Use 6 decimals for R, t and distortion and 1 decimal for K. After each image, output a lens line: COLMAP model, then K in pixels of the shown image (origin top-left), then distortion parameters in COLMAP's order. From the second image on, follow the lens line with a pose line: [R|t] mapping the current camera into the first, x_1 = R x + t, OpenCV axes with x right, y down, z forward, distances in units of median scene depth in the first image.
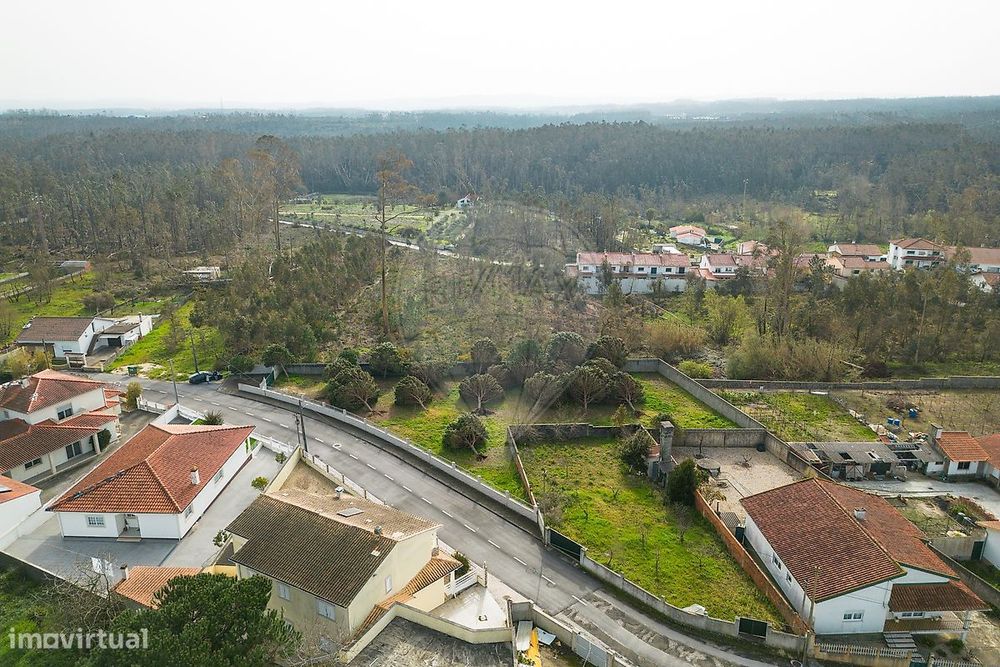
lens RADIAL K [[695.0, 0, 499.7], [0, 695.0, 330.3], [0, 0, 1]] dist [0.076467, -0.074231]
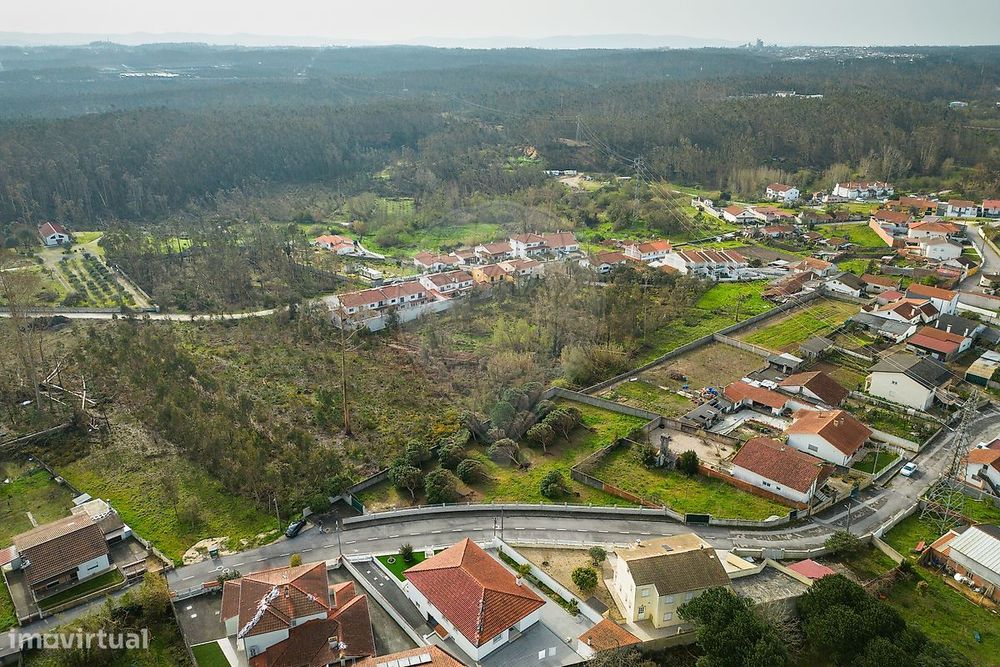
lens RADIAL K [[695.0, 0, 498.4], [0, 695.0, 333.0], [0, 0, 1]] dist [0.076467, -0.074231]
pose [[0.744261, -0.253363, 0.617967, -0.964669], [0.204735, 0.967257, 0.149993, -0.410544], [-0.635735, 0.014886, 0.771763, -0.099555]]
